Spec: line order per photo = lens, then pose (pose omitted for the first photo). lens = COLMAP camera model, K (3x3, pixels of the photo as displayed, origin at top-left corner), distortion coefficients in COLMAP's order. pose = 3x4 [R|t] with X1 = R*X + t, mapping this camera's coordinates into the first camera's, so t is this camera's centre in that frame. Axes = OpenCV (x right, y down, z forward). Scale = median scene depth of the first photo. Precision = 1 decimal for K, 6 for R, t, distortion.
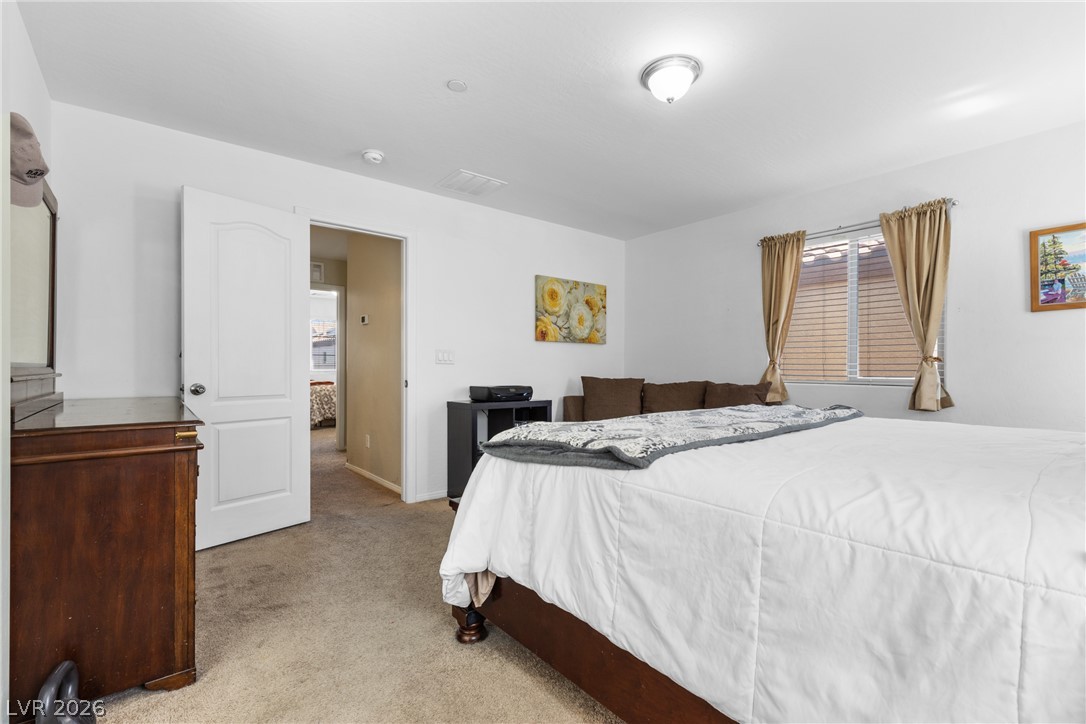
lens RADIAL K [[488.8, 0, 546.6], [0, 488.8, 361.4], [0, 0, 1]] dist [0.003563, -0.000412]
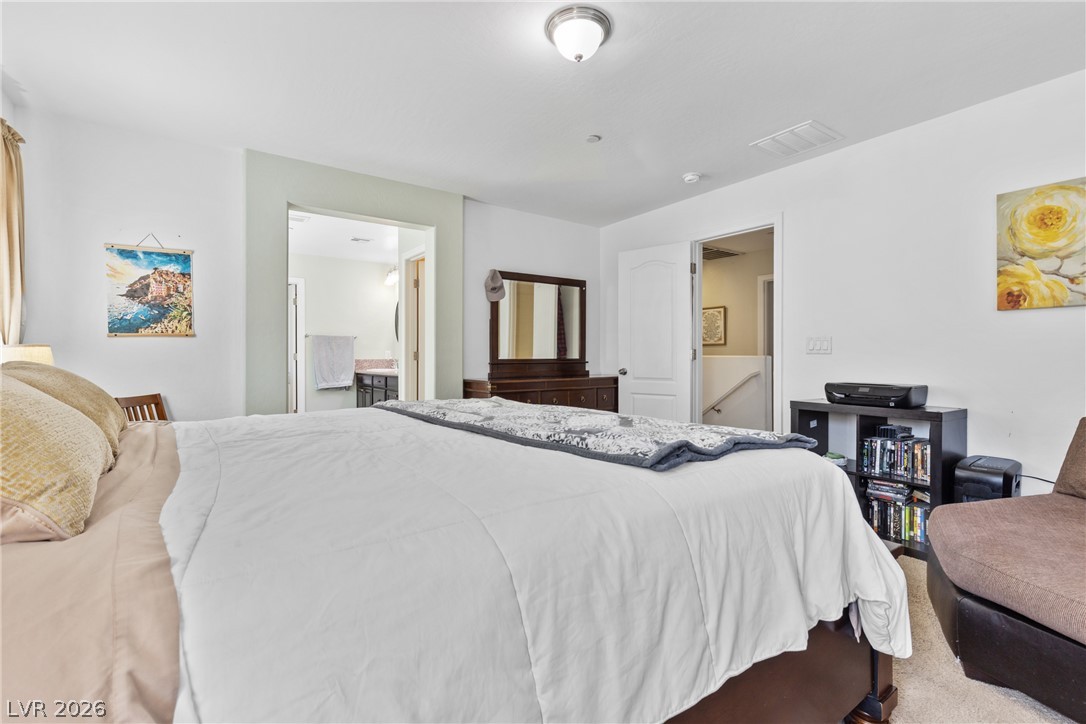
lens RADIAL K [[488.8, 0, 546.6], [0, 488.8, 361.4], [0, 0, 1]] dist [0.003563, -0.000412]
pose [[-0.075677, 0.007683, -0.997103, 0.957594], [0.019258, 0.999795, 0.006242, 0.005416], [0.996946, -0.018730, -0.075810, 0.834842]]
